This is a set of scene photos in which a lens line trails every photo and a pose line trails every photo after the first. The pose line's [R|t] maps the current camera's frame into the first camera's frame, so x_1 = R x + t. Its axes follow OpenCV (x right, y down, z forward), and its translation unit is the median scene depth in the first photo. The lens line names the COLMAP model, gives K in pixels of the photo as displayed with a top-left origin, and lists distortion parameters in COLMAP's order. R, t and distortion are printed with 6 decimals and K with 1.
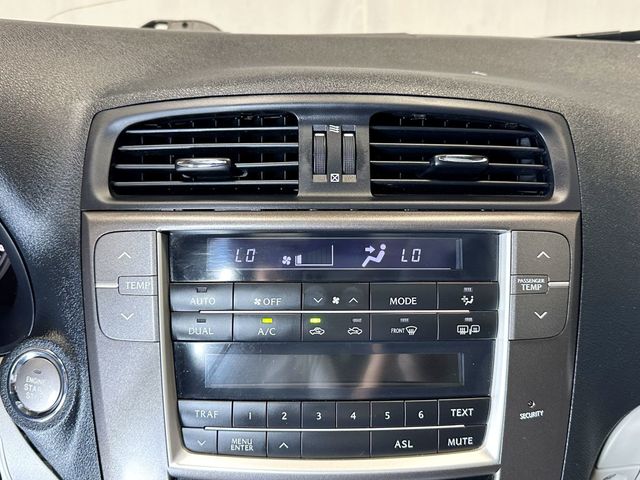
lens RADIAL K [[614.3, 0, 320.0], [0, 614.3, 240.0], [0, 0, 1]] dist [0.170208, -0.487181]
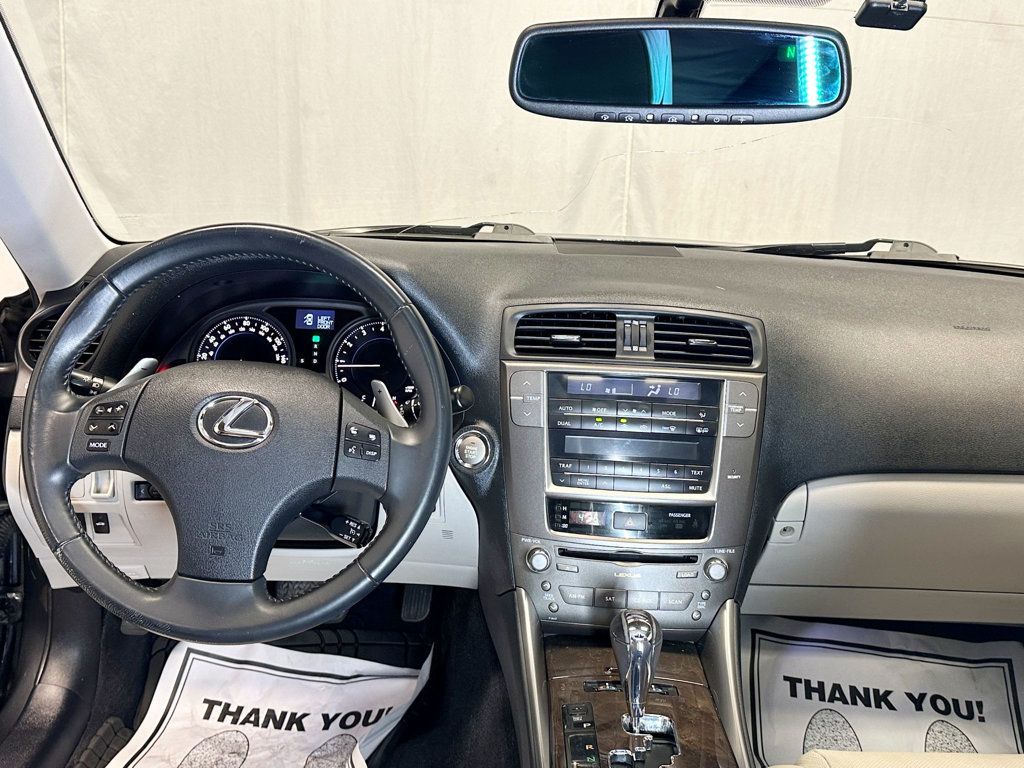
lens RADIAL K [[986.8, 0, 512.0], [0, 986.8, 384.0], [0, 0, 1]] dist [0.251642, -0.494483]
pose [[0.998657, 0.049912, -0.013927, -0.311683], [-0.050713, 0.996612, -0.064755, 0.229002], [0.010648, 0.065374, 0.997804, -2.079002]]
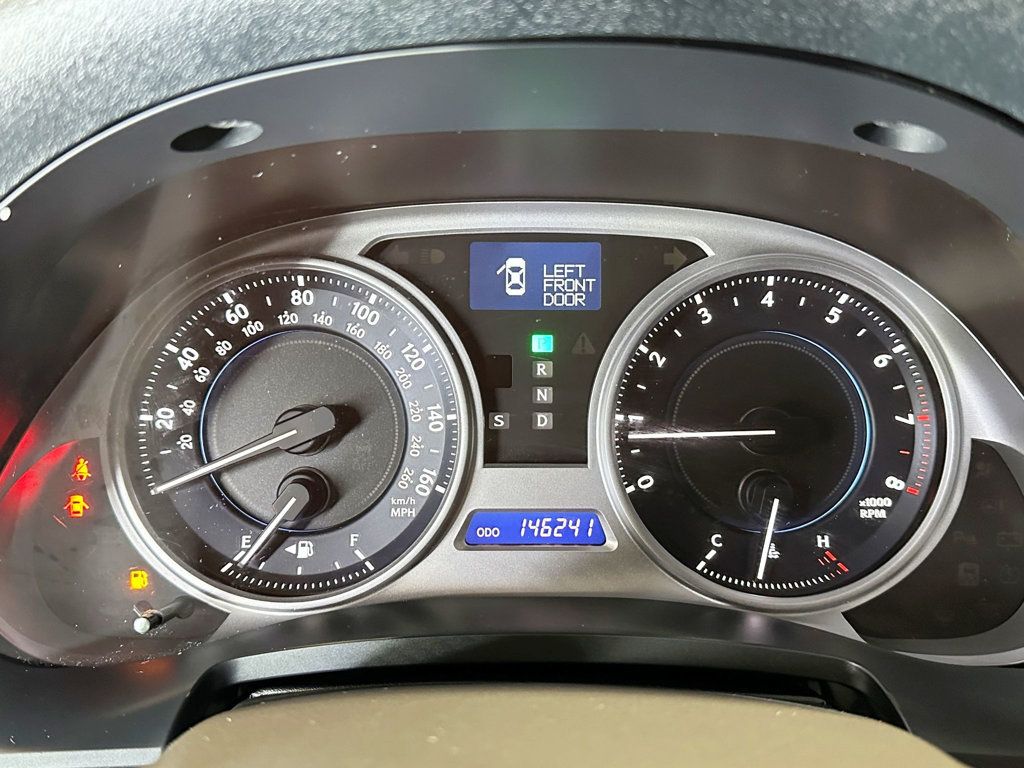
lens RADIAL K [[982.8, 0, 512.0], [0, 982.8, 384.0], [0, 0, 1]] dist [0.170208, -0.487181]
pose [[0.999843, 0.014783, 0.009753, -1.095232], [-0.015057, 0.999477, 0.028609, -0.107146], [-0.009325, -0.028751, 0.999543, 0.390662]]
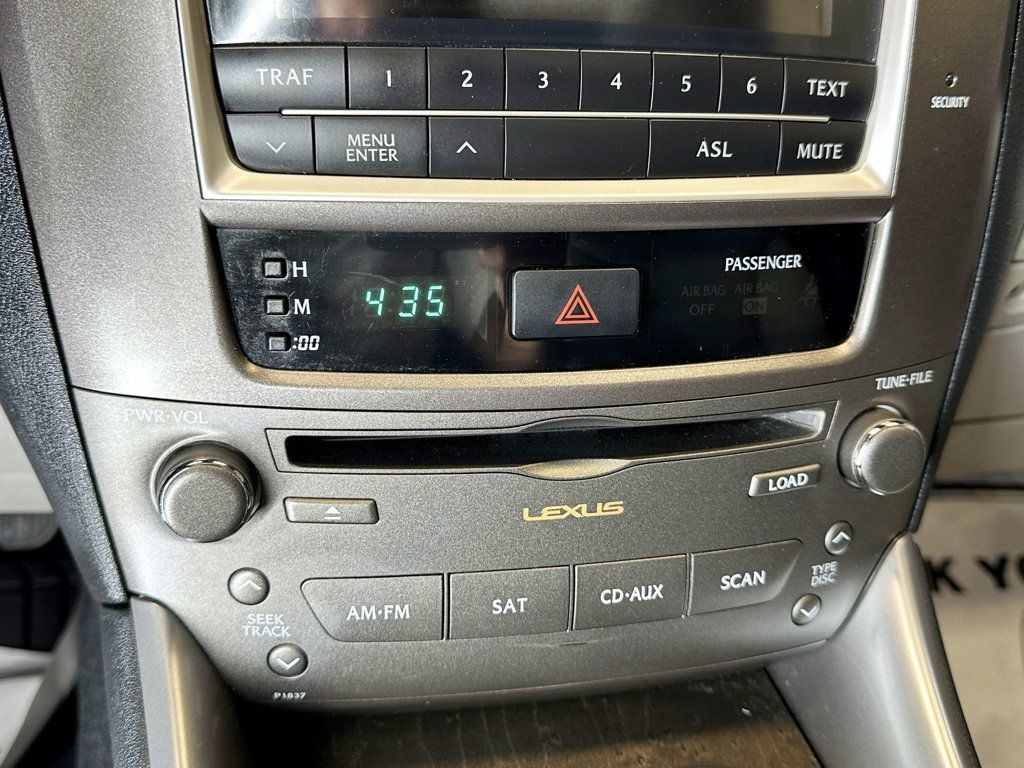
lens RADIAL K [[982.8, 0, 512.0], [0, 982.8, 384.0], [0, 0, 1]] dist [0.170208, -0.487181]
pose [[0.981163, -0.036438, 0.189714, -0.163607], [0.006363, 0.987613, 0.156780, 0.375703], [-0.193077, -0.152619, 0.969241, 0.261942]]
